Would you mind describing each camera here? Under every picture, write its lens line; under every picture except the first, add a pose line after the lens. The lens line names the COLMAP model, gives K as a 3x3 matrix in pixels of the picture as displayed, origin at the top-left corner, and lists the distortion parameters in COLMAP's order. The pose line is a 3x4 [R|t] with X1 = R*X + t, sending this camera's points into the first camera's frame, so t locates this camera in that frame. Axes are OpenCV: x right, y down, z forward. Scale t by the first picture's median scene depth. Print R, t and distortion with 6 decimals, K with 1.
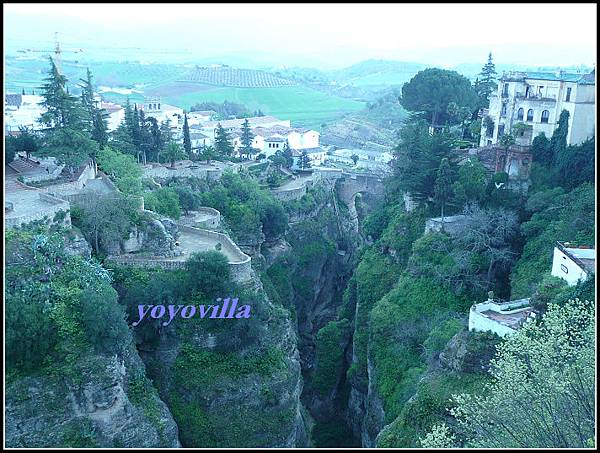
lens RADIAL K [[498.7, 0, 301.1], [0, 498.7, 225.8], [0, 0, 1]] dist [-0.022178, 0.023680]
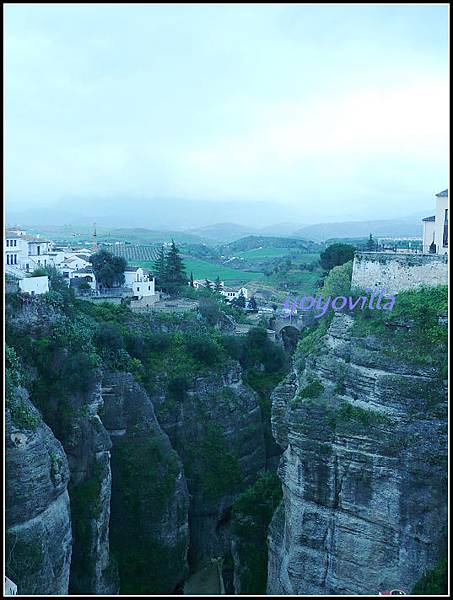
lens RADIAL K [[498.7, 0, 225.9], [0, 498.7, 299.9], [0, 0, 1]] dist [-0.022178, 0.023680]
pose [[0.995138, -0.019840, 0.096469, -0.218072], [0.038174, 0.980630, -0.192115, 0.143200], [-0.090788, 0.194864, 0.976619, -0.459534]]
